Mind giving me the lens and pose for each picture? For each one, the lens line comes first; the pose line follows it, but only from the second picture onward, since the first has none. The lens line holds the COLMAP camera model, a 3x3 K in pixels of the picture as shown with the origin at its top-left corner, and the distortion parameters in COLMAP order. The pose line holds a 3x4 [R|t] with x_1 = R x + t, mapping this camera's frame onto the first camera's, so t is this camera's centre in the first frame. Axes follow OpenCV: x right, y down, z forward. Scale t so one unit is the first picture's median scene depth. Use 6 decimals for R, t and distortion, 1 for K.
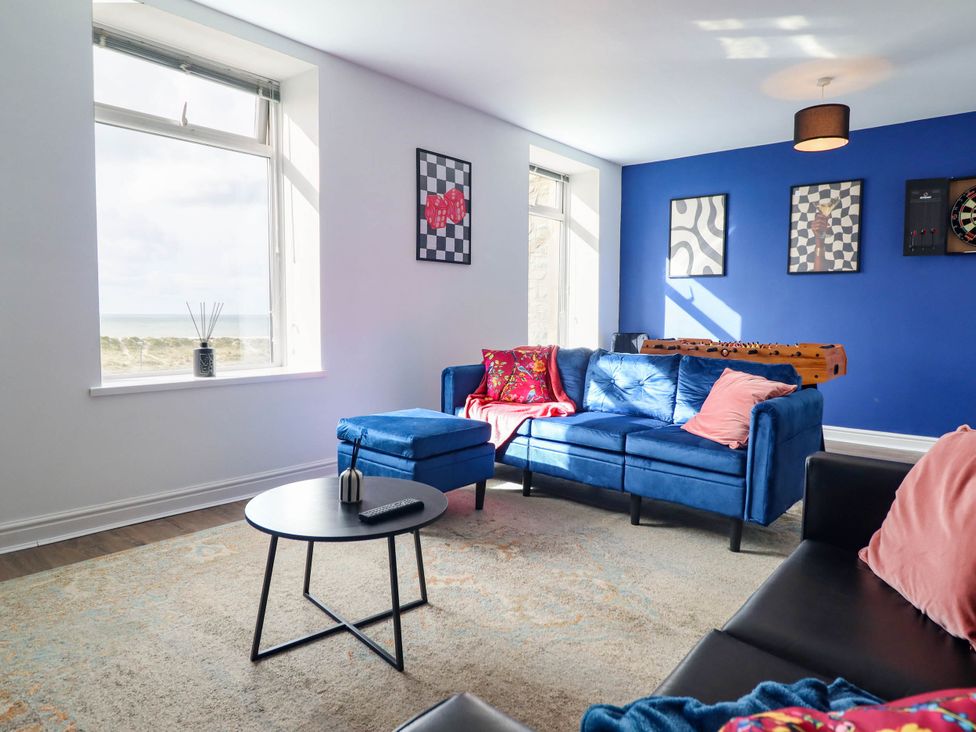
lens RADIAL K [[661.2, 0, 486.8], [0, 661.2, 350.0], [0, 0, 1]] dist [0.007181, -0.003876]
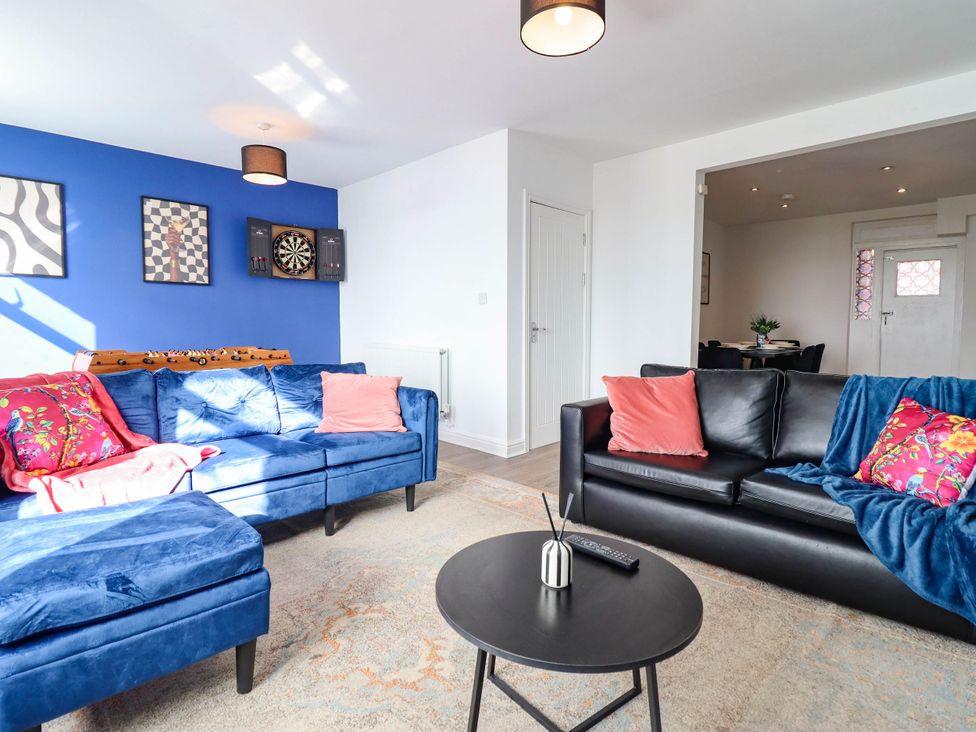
lens RADIAL K [[522.5, 0, 491.3], [0, 522.5, 350.8], [0, 0, 1]] dist [0.000754, -0.013109]
pose [[0.035208, -0.066135, 0.997189, -0.350642], [0.052599, 0.996548, 0.064235, -0.034214], [-0.997995, 0.050189, 0.038565, 0.464294]]
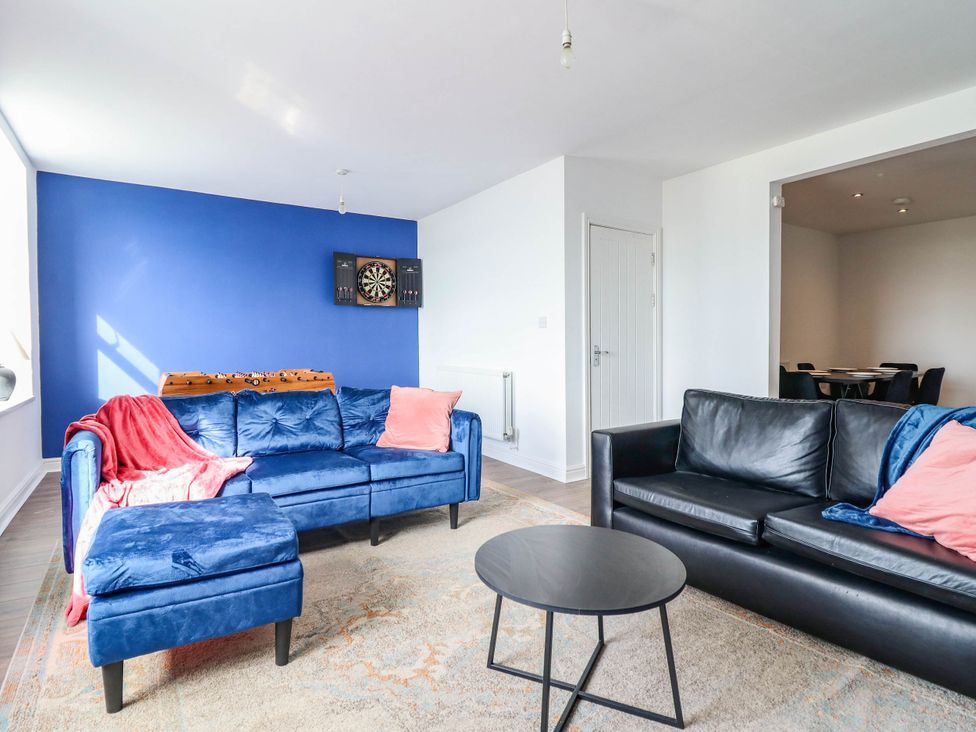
lens RADIAL K [[539.7, 0, 487.2], [0, 539.7, 350.1], [0, 0, 1]] dist [0.000361, -0.013217]
pose [[0.247090, -0.027897, 0.968591, -0.379357], [0.061170, 0.998041, 0.013141, -0.037089], [-0.967060, 0.056002, 0.248312, 0.379892]]
